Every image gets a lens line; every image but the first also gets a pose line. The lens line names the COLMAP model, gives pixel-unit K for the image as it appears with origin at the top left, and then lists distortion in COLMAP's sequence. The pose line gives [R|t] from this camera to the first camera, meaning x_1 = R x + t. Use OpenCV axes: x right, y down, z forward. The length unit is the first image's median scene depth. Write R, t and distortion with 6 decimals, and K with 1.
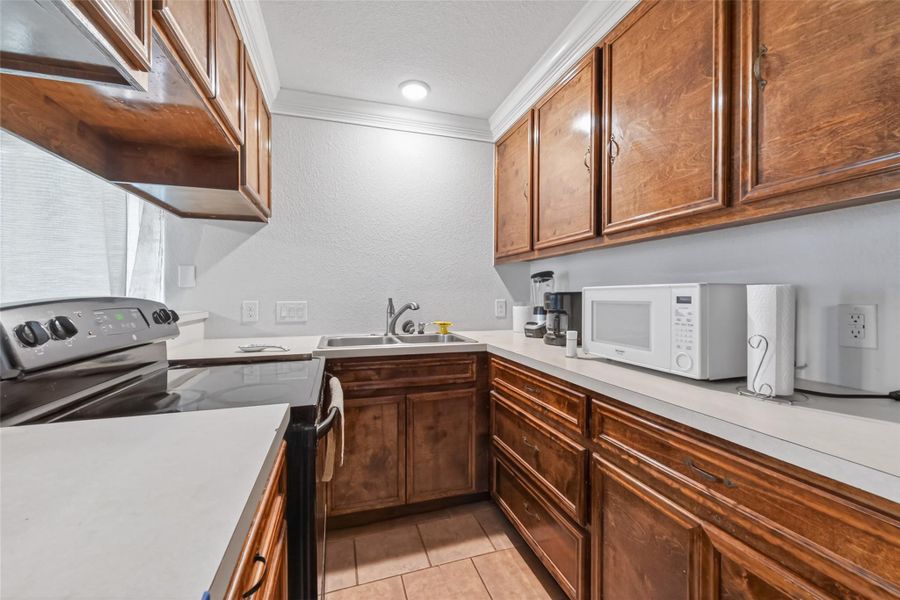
lens RADIAL K [[356.6, 0, 446.4], [0, 356.6, 300.8], [0, 0, 1]] dist [-0.003514, -0.000008]
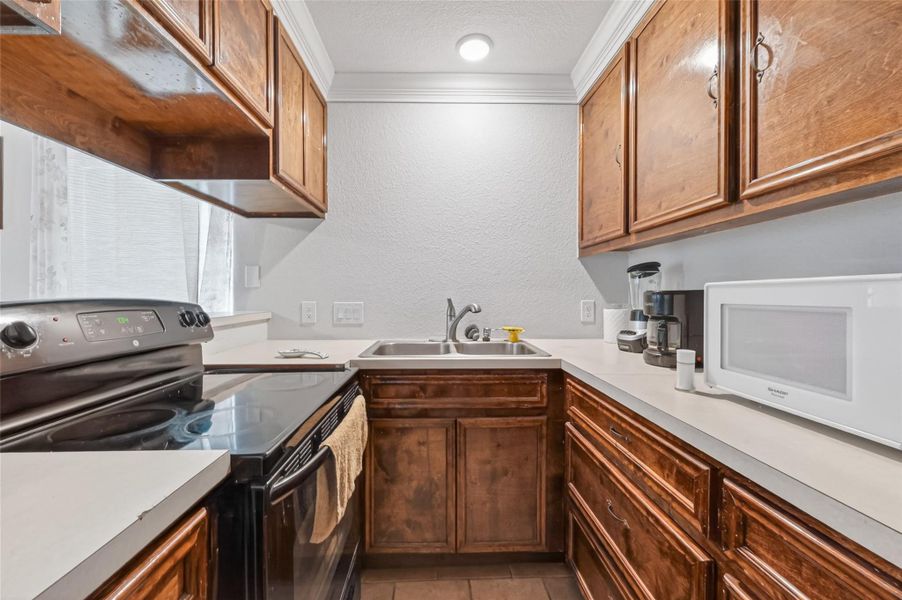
lens RADIAL K [[357.3, 0, 455.4], [0, 357.3, 299.5], [0, 0, 1]] dist [-0.003514, -0.000008]
pose [[0.969795, 0.001110, -0.243920, 0.082411], [-0.001378, 0.999999, -0.000927, -0.005758], [0.243918, 0.001235, 0.969795, 0.213166]]
